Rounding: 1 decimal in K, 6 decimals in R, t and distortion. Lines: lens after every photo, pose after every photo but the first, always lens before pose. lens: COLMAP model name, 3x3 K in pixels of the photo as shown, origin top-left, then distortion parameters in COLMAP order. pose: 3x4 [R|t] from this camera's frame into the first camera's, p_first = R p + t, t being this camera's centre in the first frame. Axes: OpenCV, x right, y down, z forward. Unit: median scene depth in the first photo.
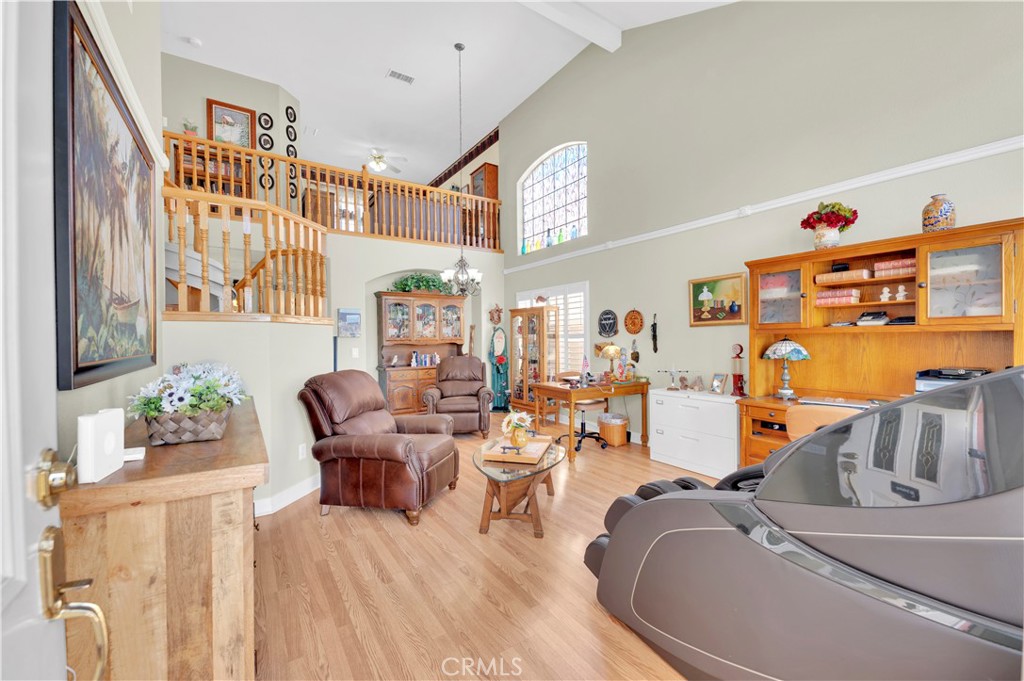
lens RADIAL K [[408.3, 0, 515.5], [0, 408.3, 343.2], [0, 0, 1]] dist [0.016025, -0.011544]
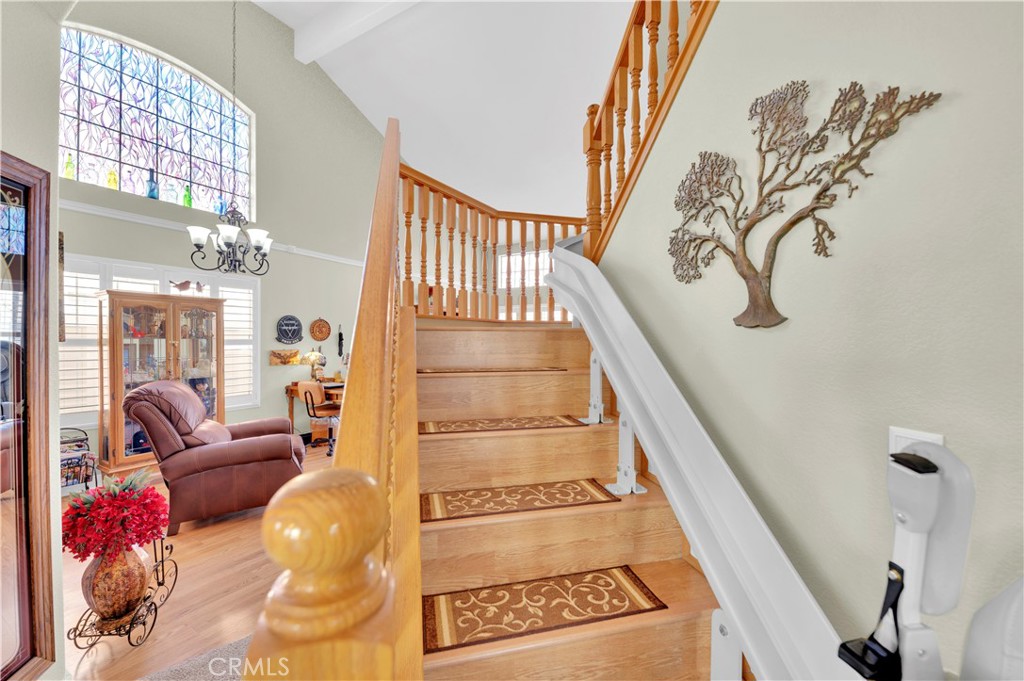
lens RADIAL K [[408.3, 0, 515.5], [0, 408.3, 343.2], [0, 0, 1]] dist [0.016025, -0.011544]
pose [[-0.430539, 0.001882, 0.902570, -0.947612], [0.013351, 0.999902, 0.004284, -0.014441], [-0.902473, 0.013895, -0.430521, 1.022266]]
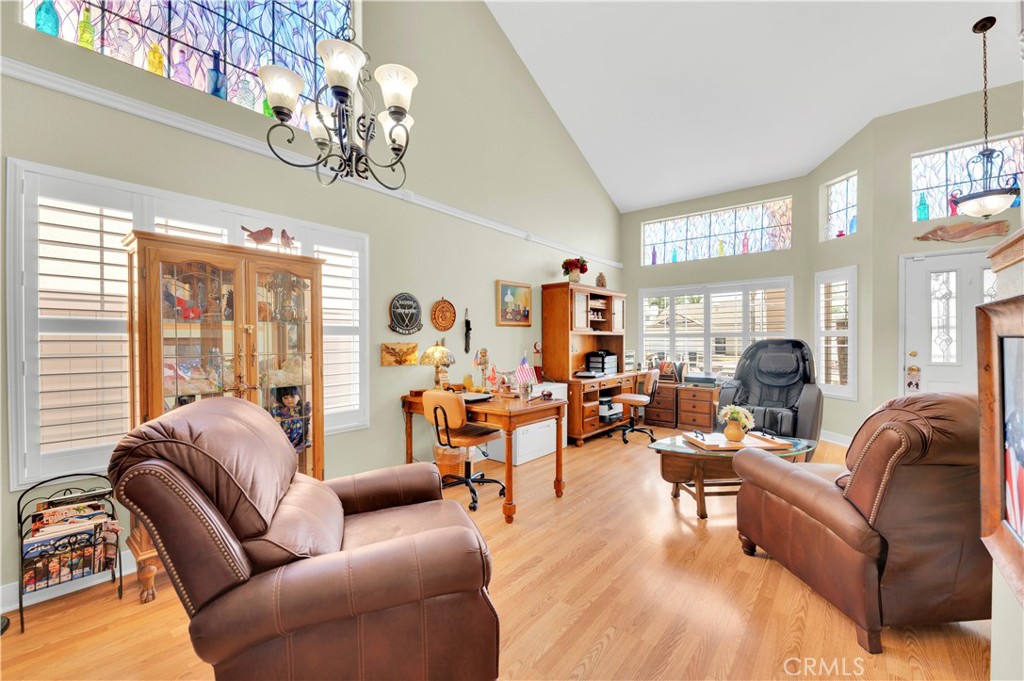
lens RADIAL K [[408.3, 0, 515.5], [0, 408.3, 343.2], [0, 0, 1]] dist [0.016025, -0.011544]
pose [[-0.287035, 0.001562, 0.957919, -0.496040], [0.016853, 0.999852, 0.003419, 0.000144], [-0.957772, 0.017126, -0.287019, 1.114971]]
